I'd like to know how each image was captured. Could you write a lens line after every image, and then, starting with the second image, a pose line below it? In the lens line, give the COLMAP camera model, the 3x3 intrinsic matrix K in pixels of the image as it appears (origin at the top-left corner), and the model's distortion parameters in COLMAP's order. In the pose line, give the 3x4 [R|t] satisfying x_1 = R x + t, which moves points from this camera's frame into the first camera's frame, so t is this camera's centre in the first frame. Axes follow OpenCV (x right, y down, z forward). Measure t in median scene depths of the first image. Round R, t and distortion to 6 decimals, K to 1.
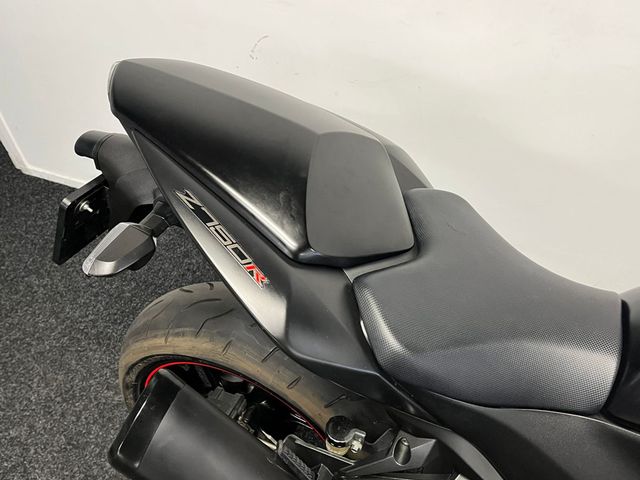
lens RADIAL K [[510.7, 0, 318.2], [0, 510.7, 227.1], [0, 0, 1]] dist [0.040240, 0.000184]
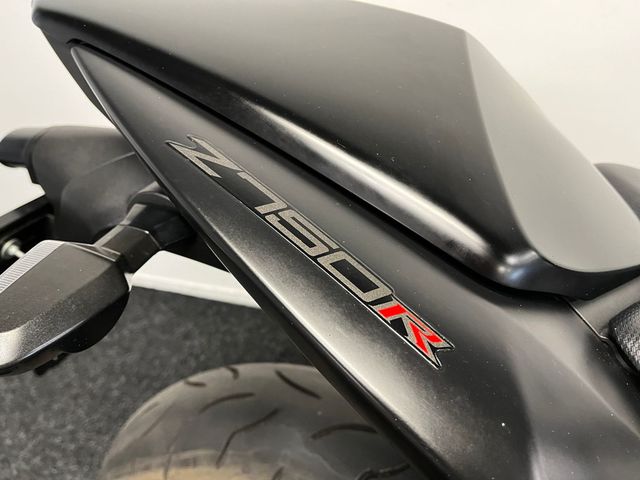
lens RADIAL K [[475.3, 0, 320.0], [0, 475.3, 240.0], [0, 0, 1]] dist [0.059224, -0.087317]
pose [[0.995854, -0.082946, 0.037354, -0.120723], [0.087220, 0.987272, -0.132994, 0.044598], [-0.025847, 0.135701, 0.990413, 0.421287]]
